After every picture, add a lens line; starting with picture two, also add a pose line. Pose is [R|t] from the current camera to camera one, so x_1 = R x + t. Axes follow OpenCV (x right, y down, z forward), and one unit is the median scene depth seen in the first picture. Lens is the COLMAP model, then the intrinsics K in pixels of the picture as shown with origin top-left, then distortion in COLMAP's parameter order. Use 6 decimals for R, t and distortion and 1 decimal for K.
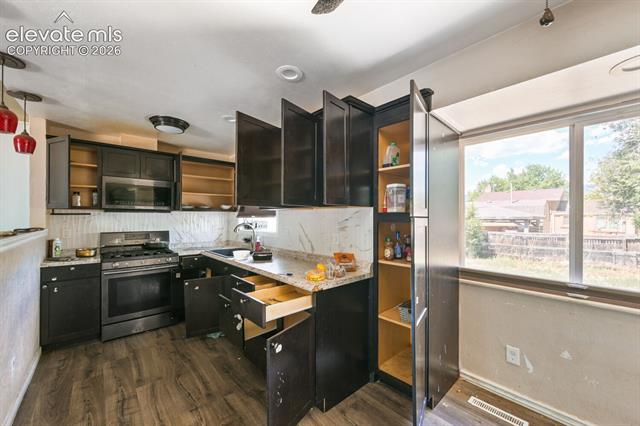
lens RADIAL K [[255.3, 0, 318.1], [0, 255.3, 213.3], [0, 0, 1]] dist [0.003867, -0.000465]
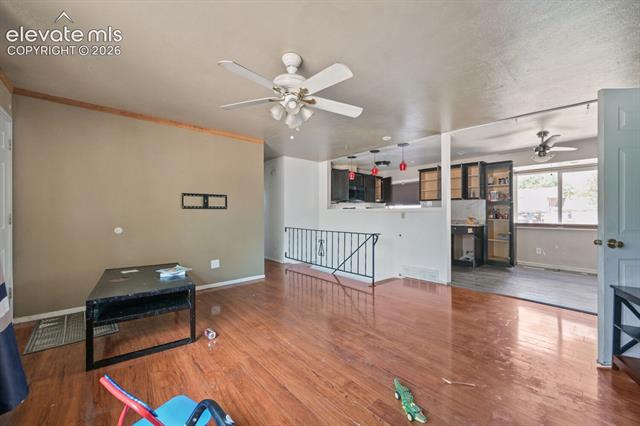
lens RADIAL K [[255.3, 0, 323.2], [0, 255.3, 213.2], [0, 0, 1]] dist [0.003867, -0.000465]
pose [[0.999915, 0.000510, 0.012996, -1.105150], [-0.000644, 0.999947, 0.010302, 0.068273], [-0.012990, -0.010310, 0.999862, -1.198364]]
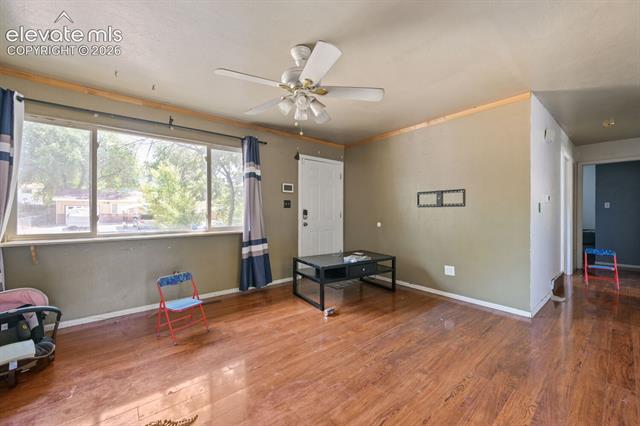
lens RADIAL K [[255.3, 0, 322.1], [0, 255.3, 211.8], [0, 0, 1]] dist [0.003867, -0.000465]
pose [[-0.034645, -0.001666, -0.999398, -0.471708], [0.011712, 0.999929, -0.002073, 0.078787], [0.999331, -0.011777, -0.034623, -0.374153]]
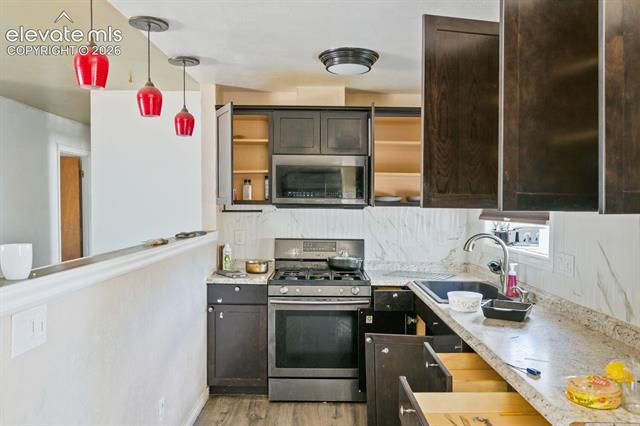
lens RADIAL K [[494.1, 0, 328.0], [0, 494.1, 209.3], [0, 0, 1]] dist [-0.014276, 0.012206]
pose [[0.754269, 0.015756, -0.656377, 0.134558], [0.001892, 0.999656, 0.026171, -0.042561], [0.656563, -0.020982, 0.753979, 0.131577]]
